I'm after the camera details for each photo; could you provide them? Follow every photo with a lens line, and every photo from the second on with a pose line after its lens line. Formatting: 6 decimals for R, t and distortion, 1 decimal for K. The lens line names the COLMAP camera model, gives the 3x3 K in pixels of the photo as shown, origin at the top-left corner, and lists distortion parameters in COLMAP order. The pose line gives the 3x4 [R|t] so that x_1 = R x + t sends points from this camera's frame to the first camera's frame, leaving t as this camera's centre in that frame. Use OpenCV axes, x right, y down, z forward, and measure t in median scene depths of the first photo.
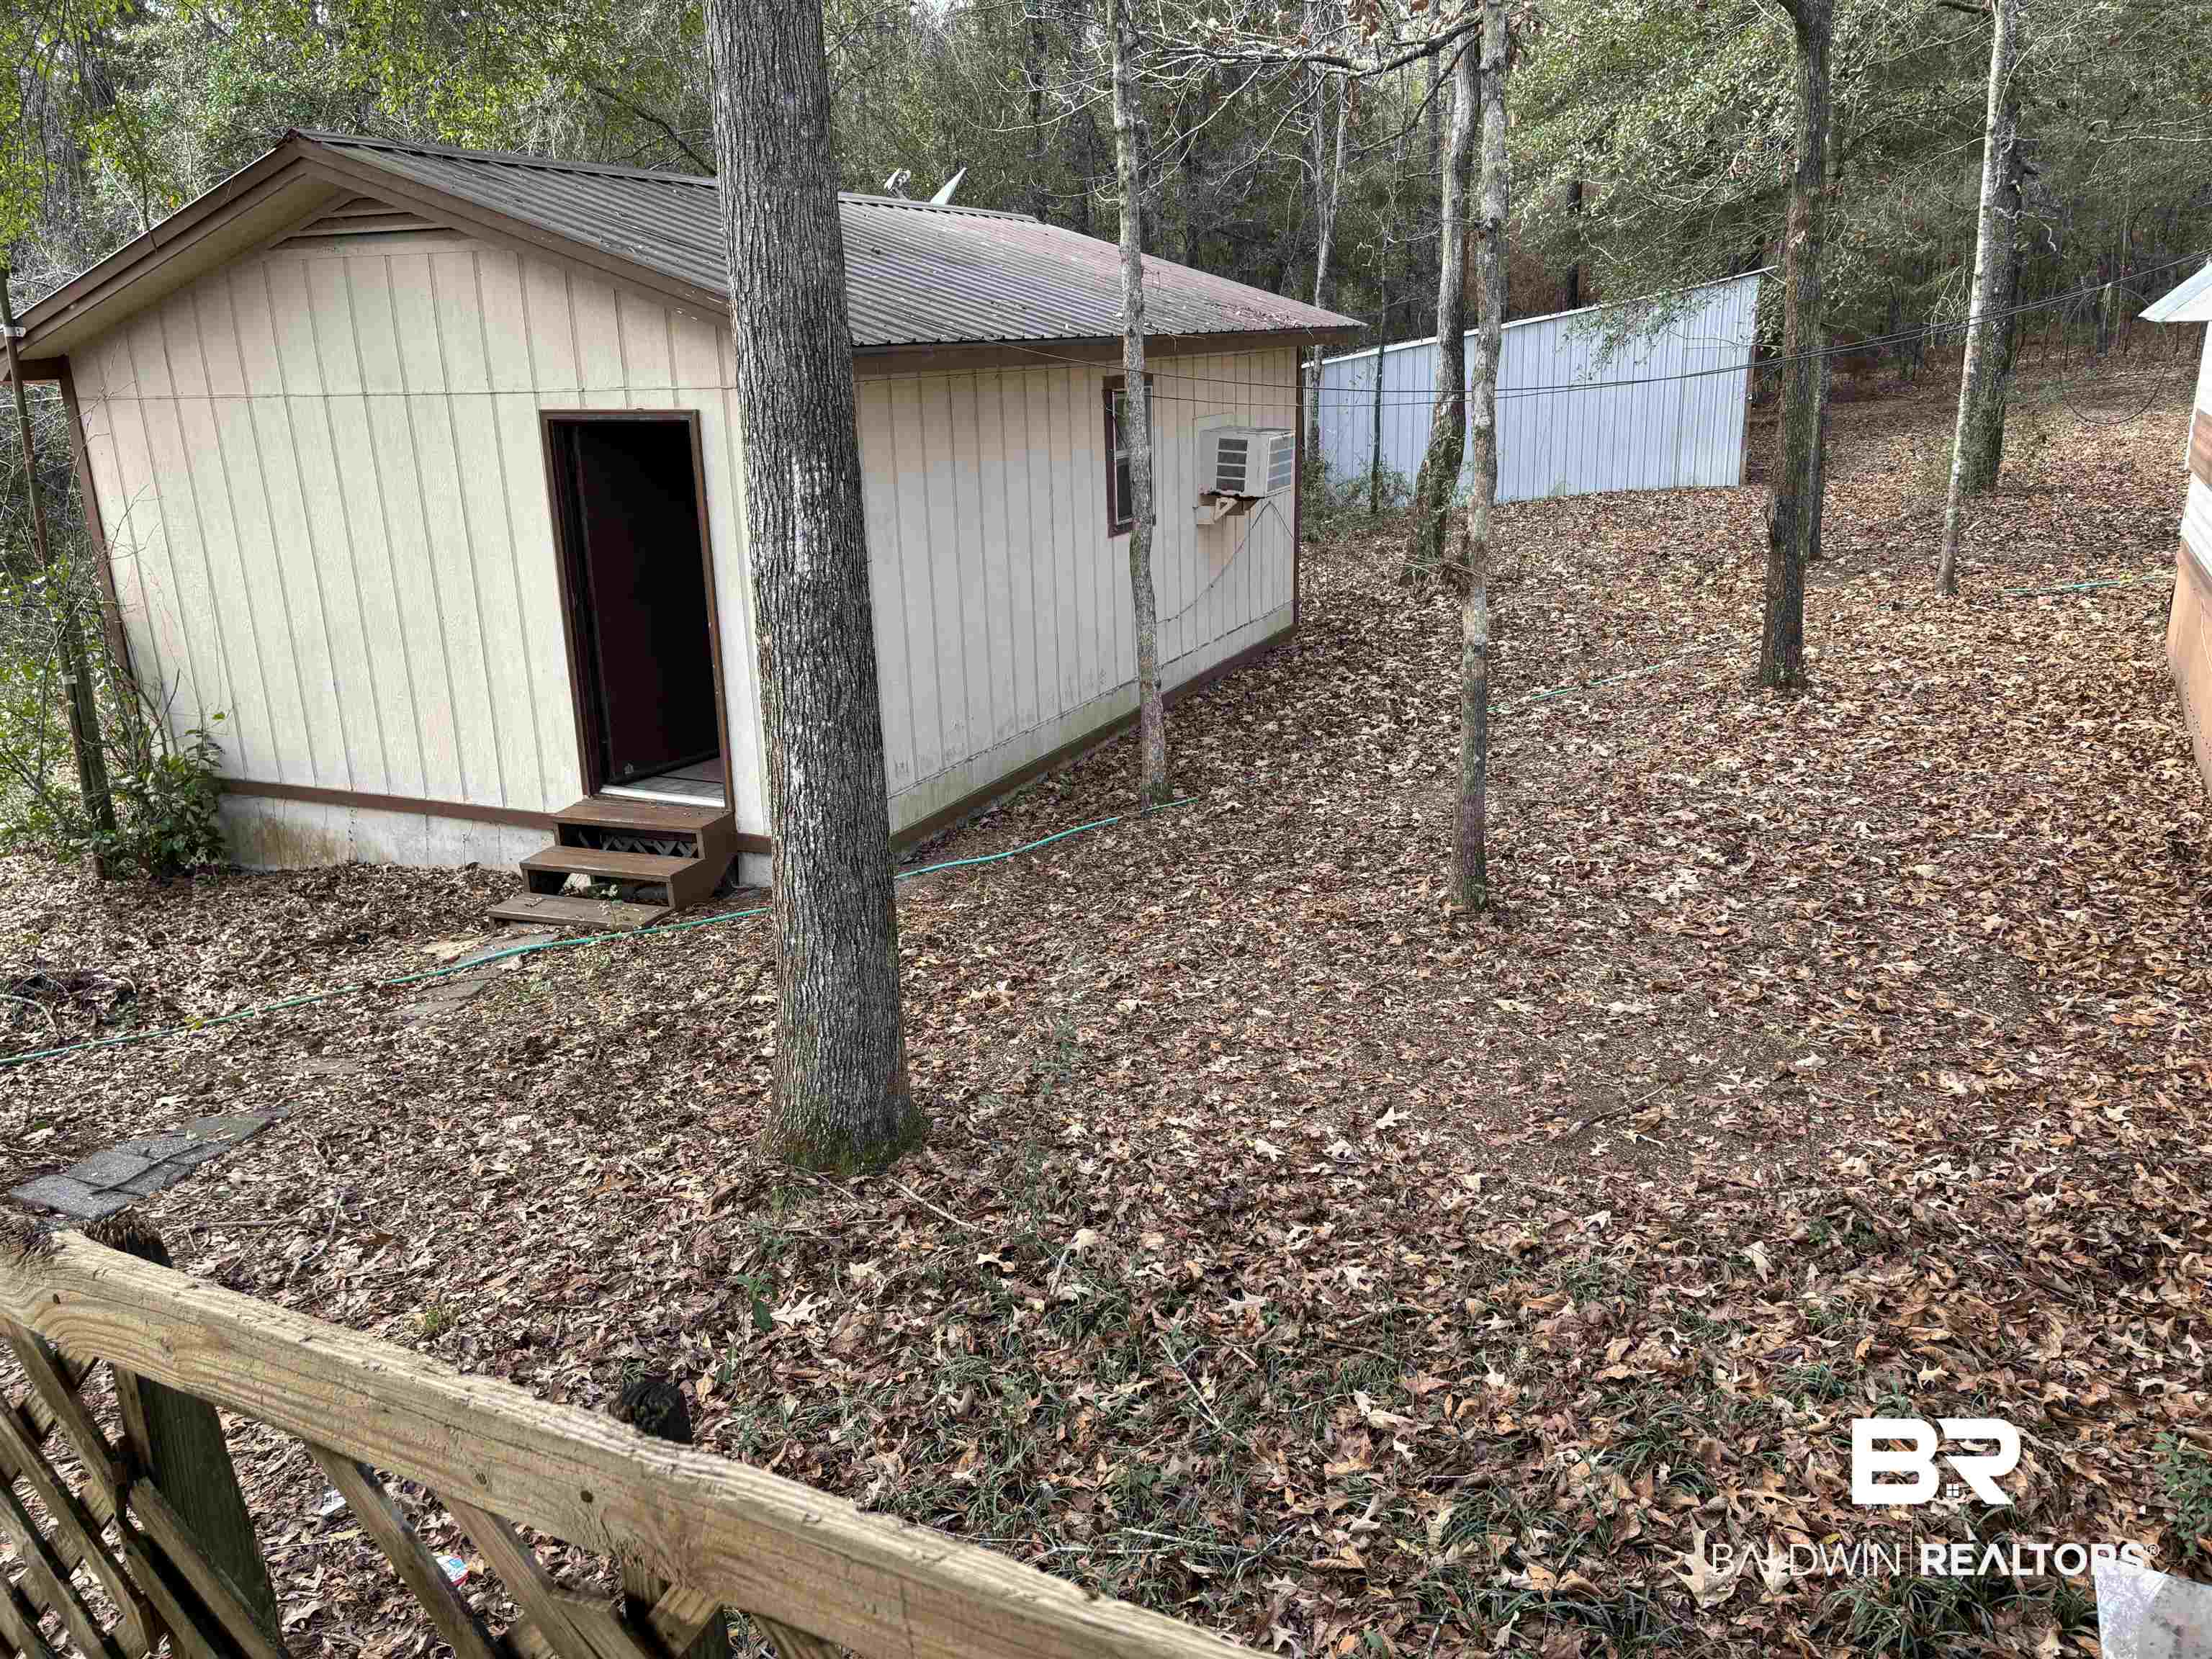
lens RADIAL K [[1664.6, 0, 1106.0], [0, 1664.6, 829.5], [0, 0, 1]] dist [0.061660, -0.054396]
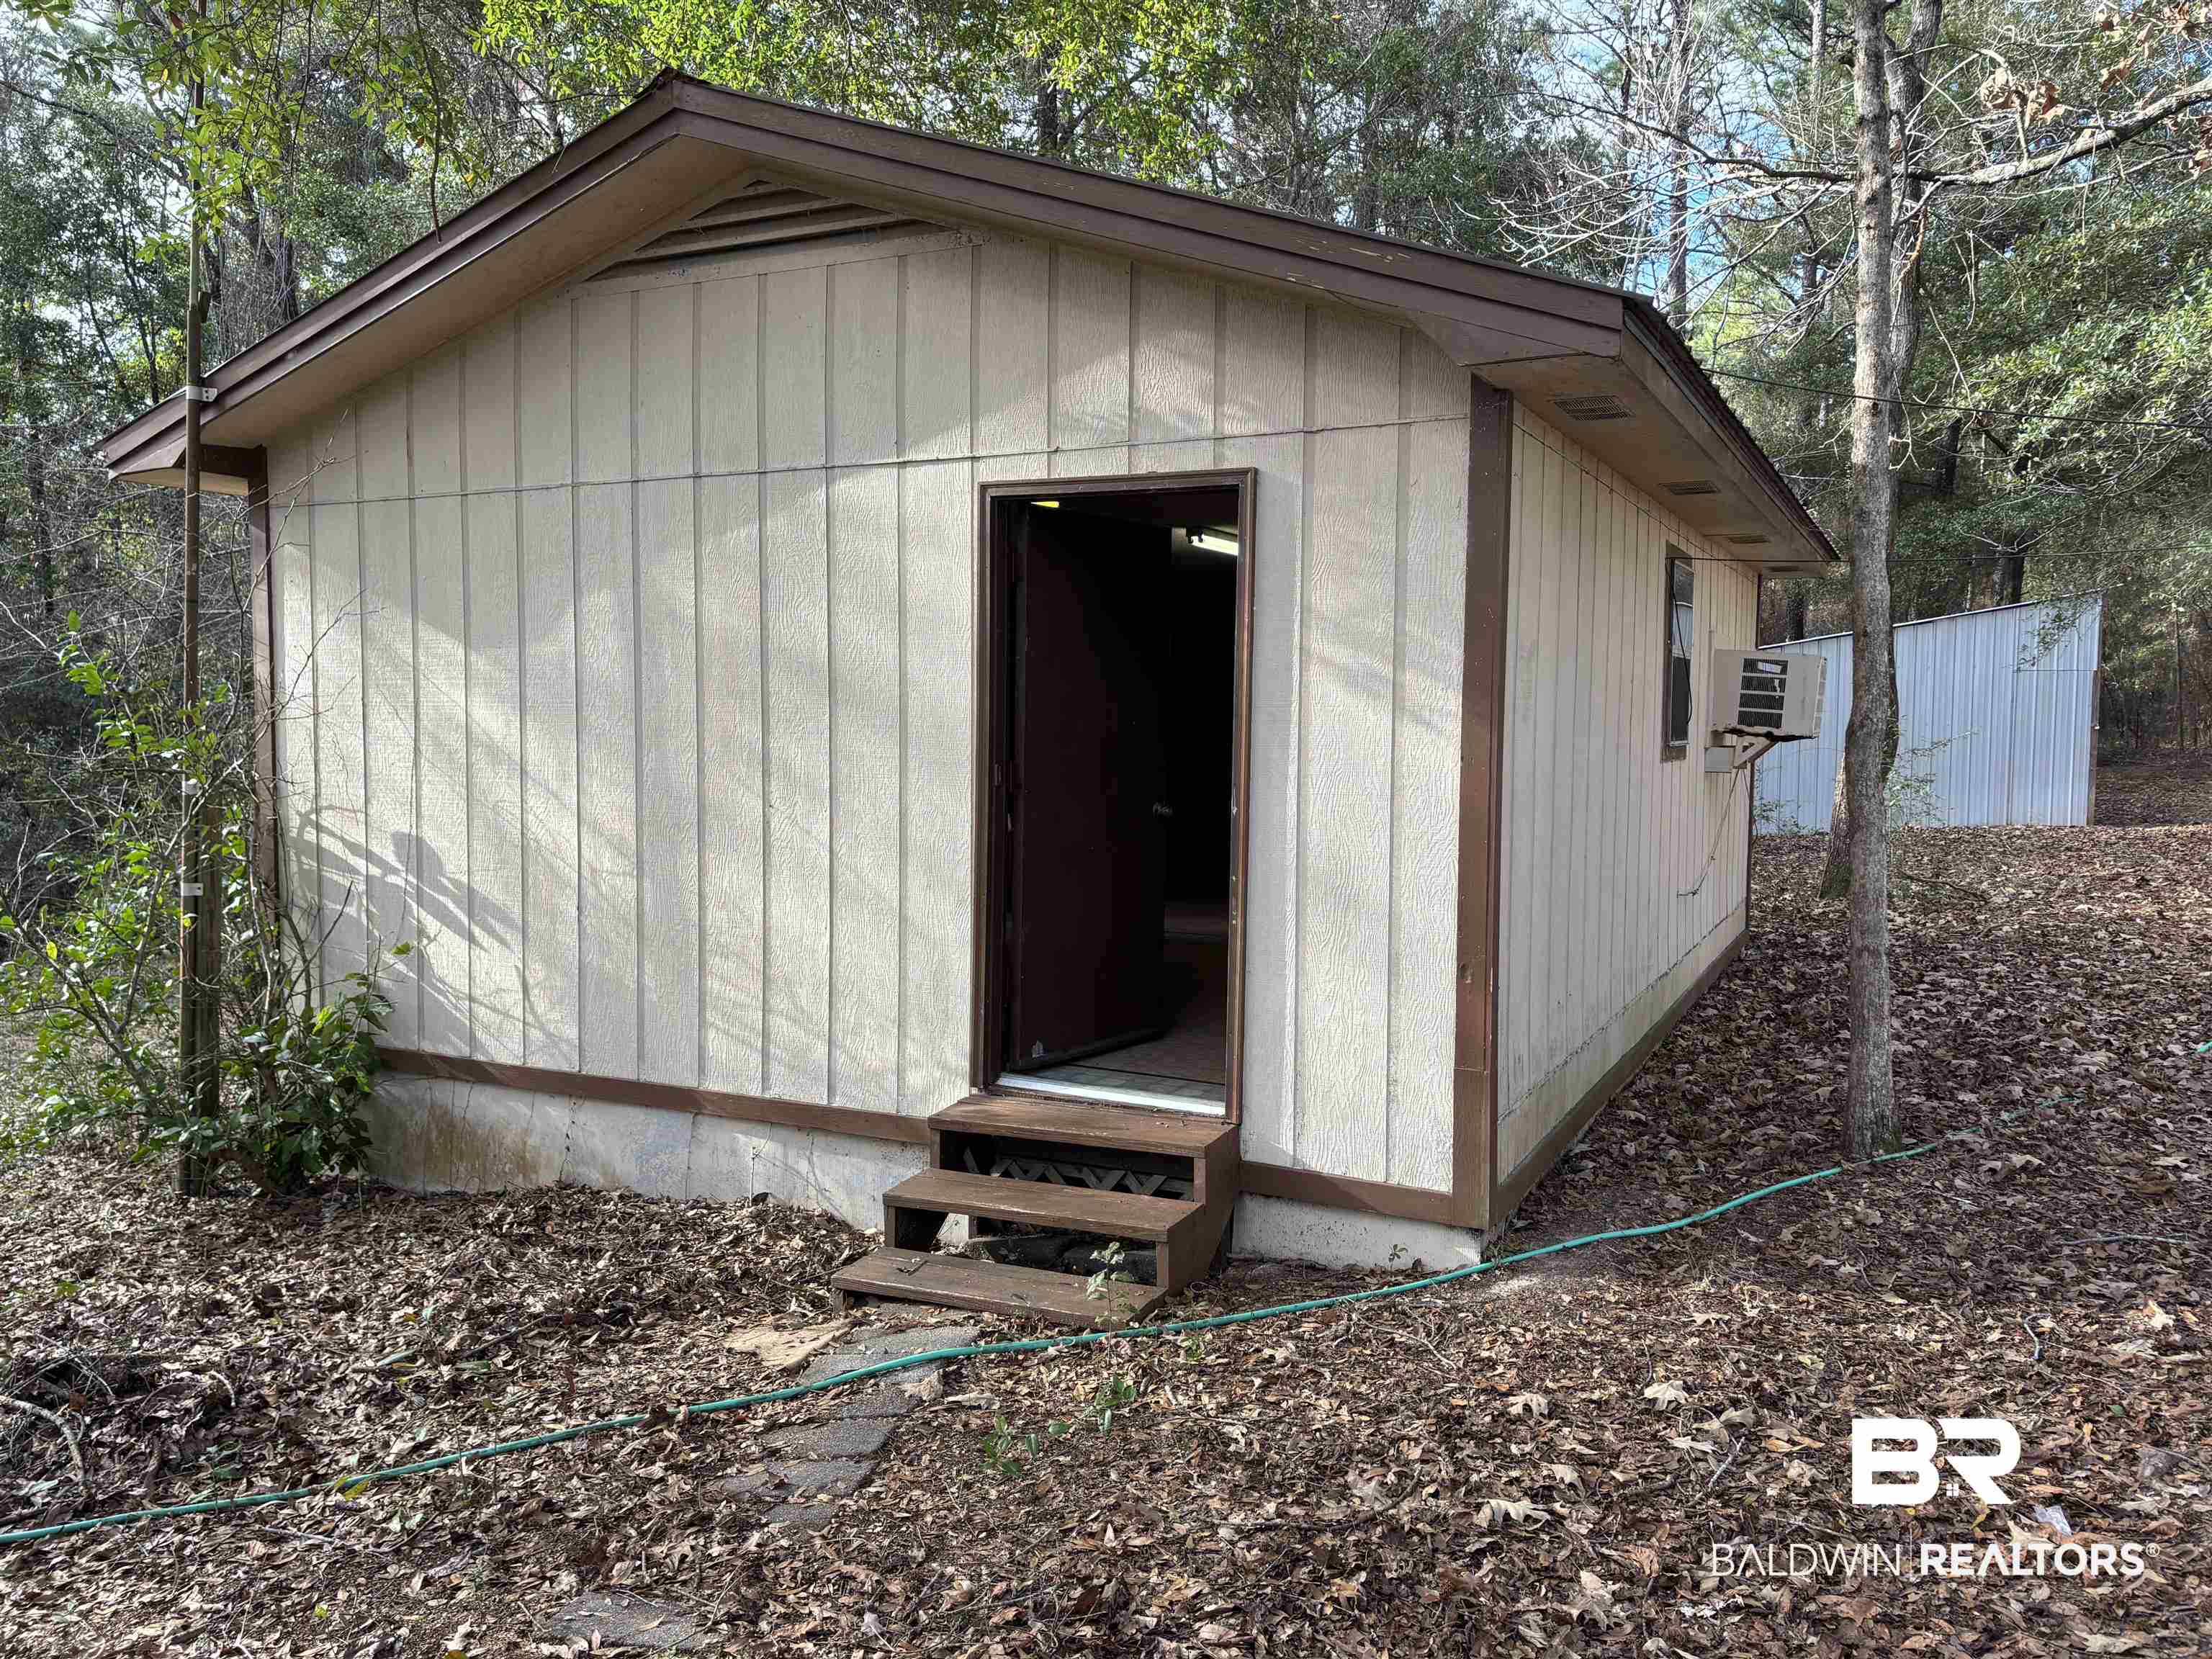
lens RADIAL K [[1657.3, 0, 1101.5], [0, 1657.3, 821.7], [0, 0, 1]] dist [0.057748, -0.057954]
pose [[0.998498, 0.041382, -0.035902, -0.260244], [-0.048265, 0.974515, -0.219068, 0.016589], [0.025921, 0.220471, 0.975049, 0.400982]]
